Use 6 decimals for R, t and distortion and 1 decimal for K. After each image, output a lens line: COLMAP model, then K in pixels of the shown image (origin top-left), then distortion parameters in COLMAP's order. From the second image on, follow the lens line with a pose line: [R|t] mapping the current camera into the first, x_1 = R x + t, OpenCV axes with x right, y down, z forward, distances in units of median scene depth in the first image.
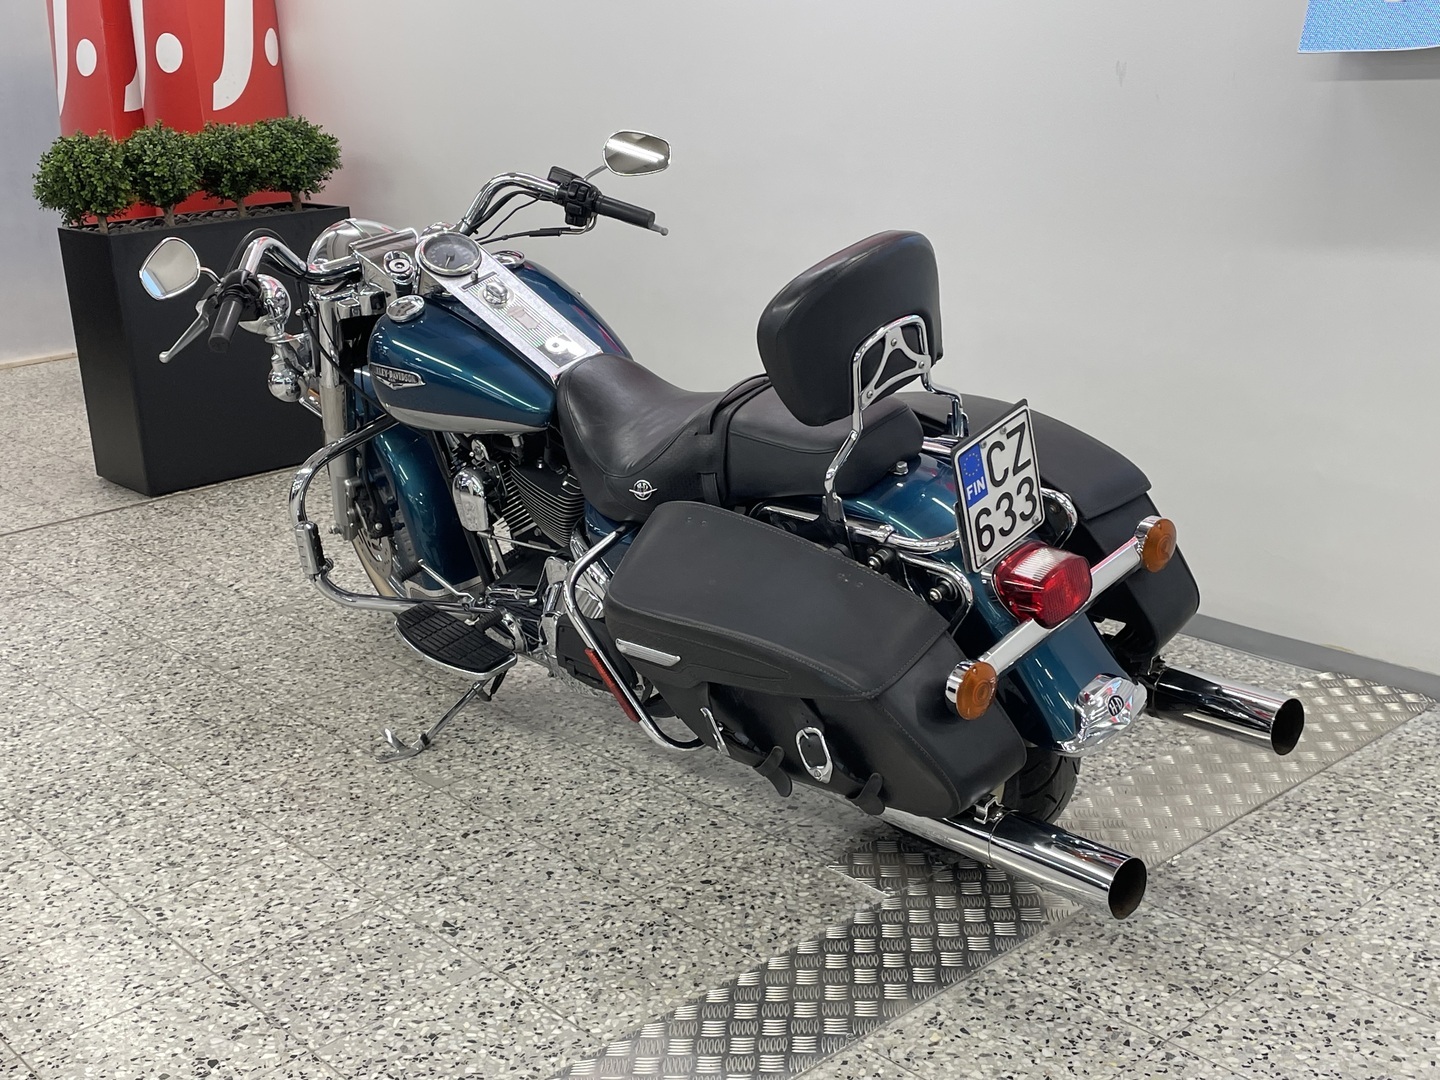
lens RADIAL K [[1758.3, 0, 702.9], [0, 1758.3, 493.2], [0, 0, 1]] dist [0.058025, 0.000000]
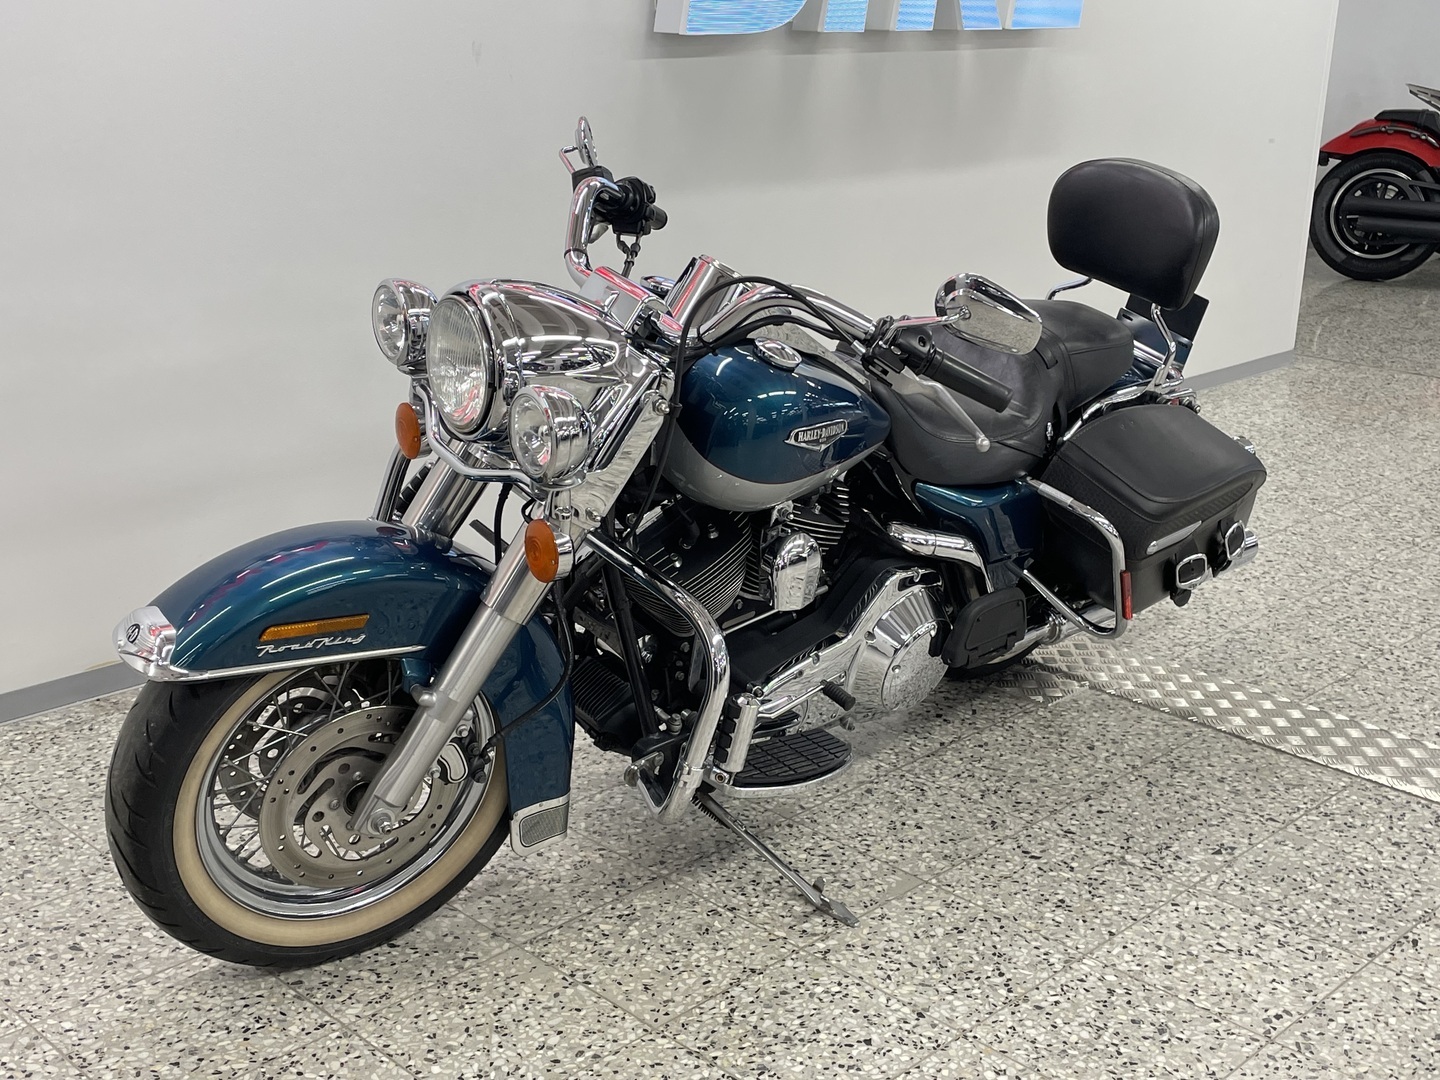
lens RADIAL K [[1758.3, 0, 718.7], [0, 1758.3, 544.3], [0, 0, 1]] dist [0.058025, 0.000000]
pose [[-0.067879, -0.260639, 0.963047, -1.042057], [0.255237, 0.928615, 0.269310, -0.270460], [-0.964493, 0.264085, 0.003491, 1.185884]]
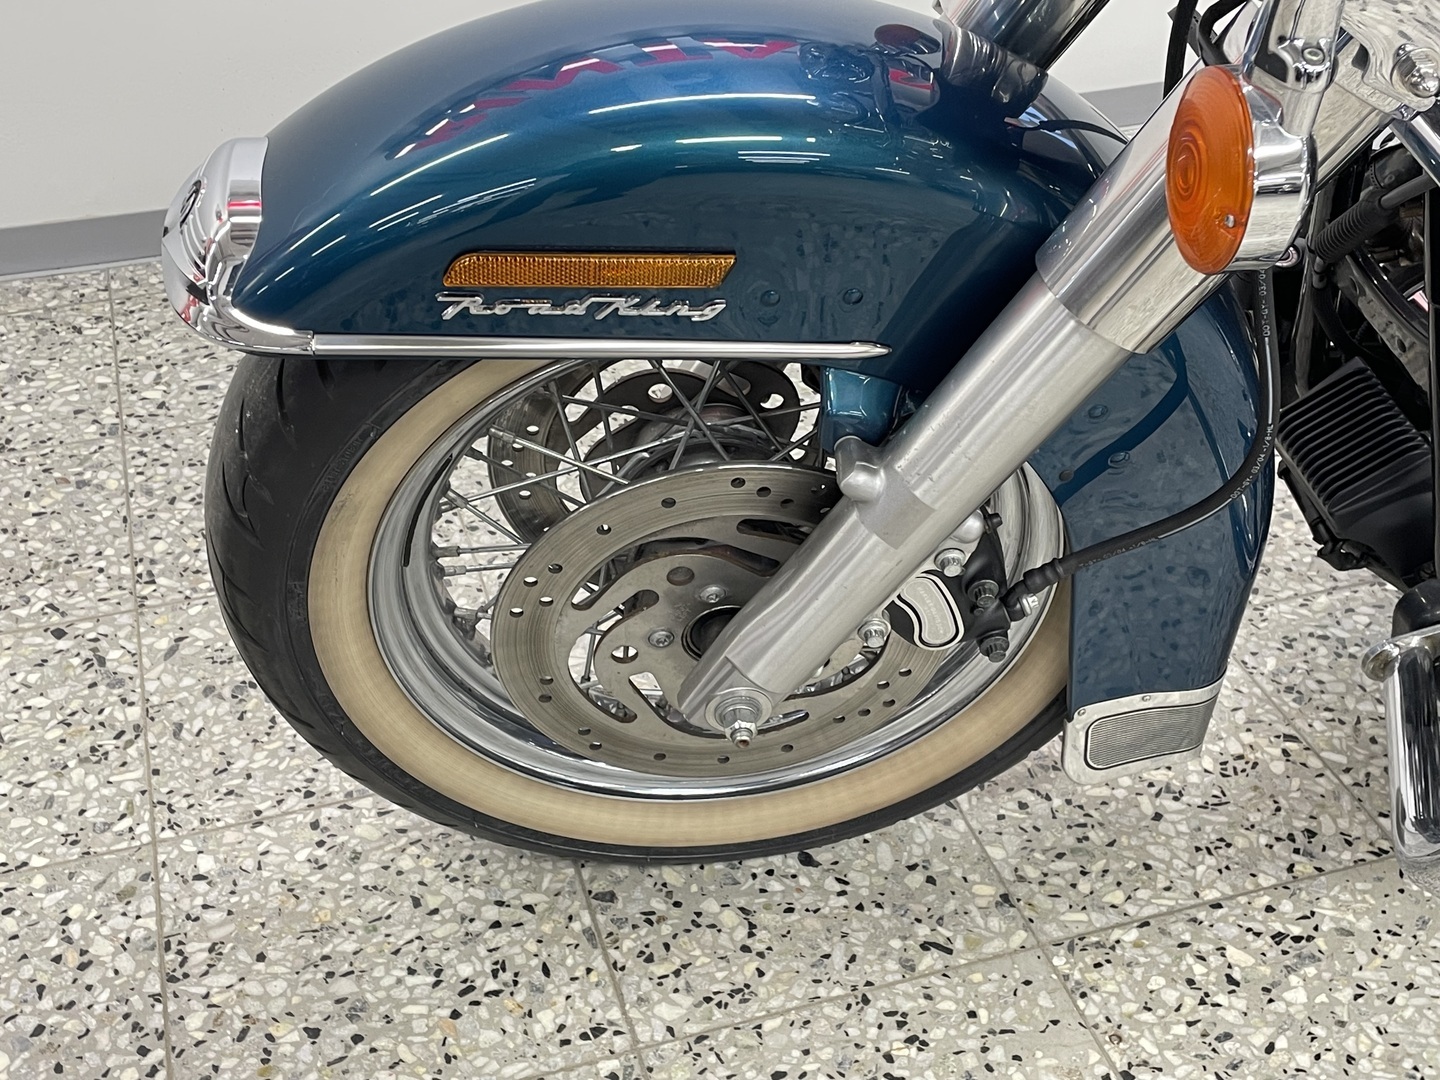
lens RADIAL K [[1758.3, 0, 729.1], [0, 1758.3, 550.0], [0, 0, 1]] dist [0.058025, 0.000000]
pose [[0.404625, -0.501973, 0.764396, -0.540245], [0.230724, 0.864874, 0.445824, -0.160780], [-0.884898, -0.004027, 0.465767, 1.207672]]
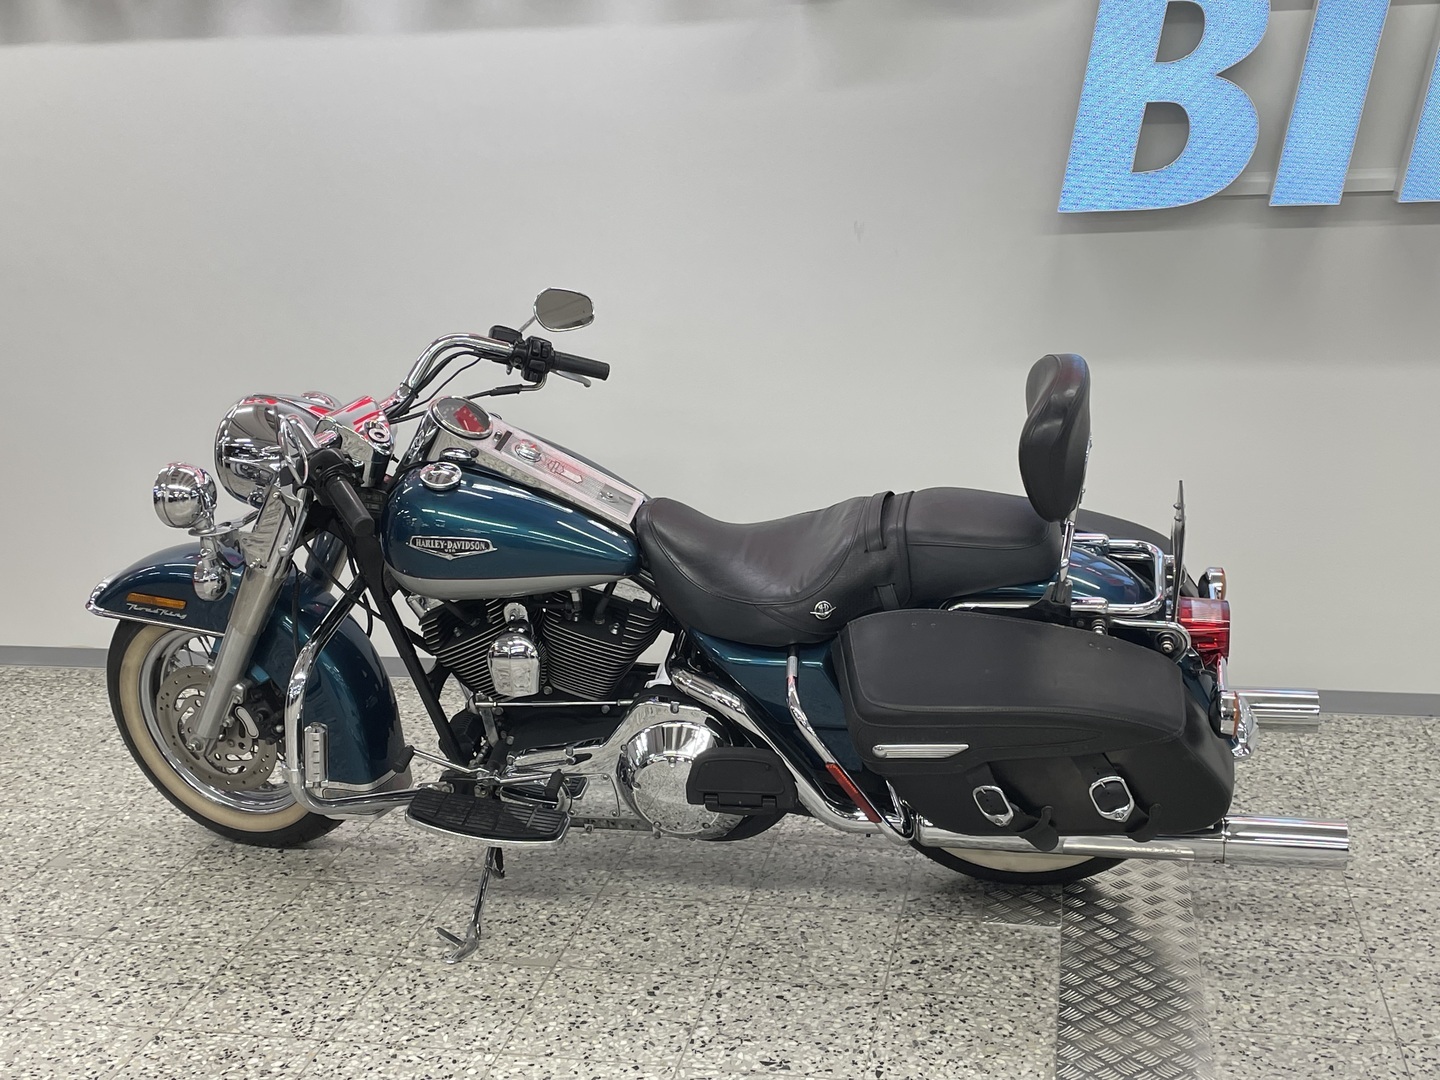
lens RADIAL K [[1758.3, 0, 728.5], [0, 1758.3, 526.4], [0, 0, 1]] dist [0.058025, 0.000000]
pose [[0.795376, -0.108177, 0.596384, -0.700856], [0.153876, 0.987747, -0.026053, -0.032723], [-0.586258, 0.112491, 0.802276, 0.166545]]
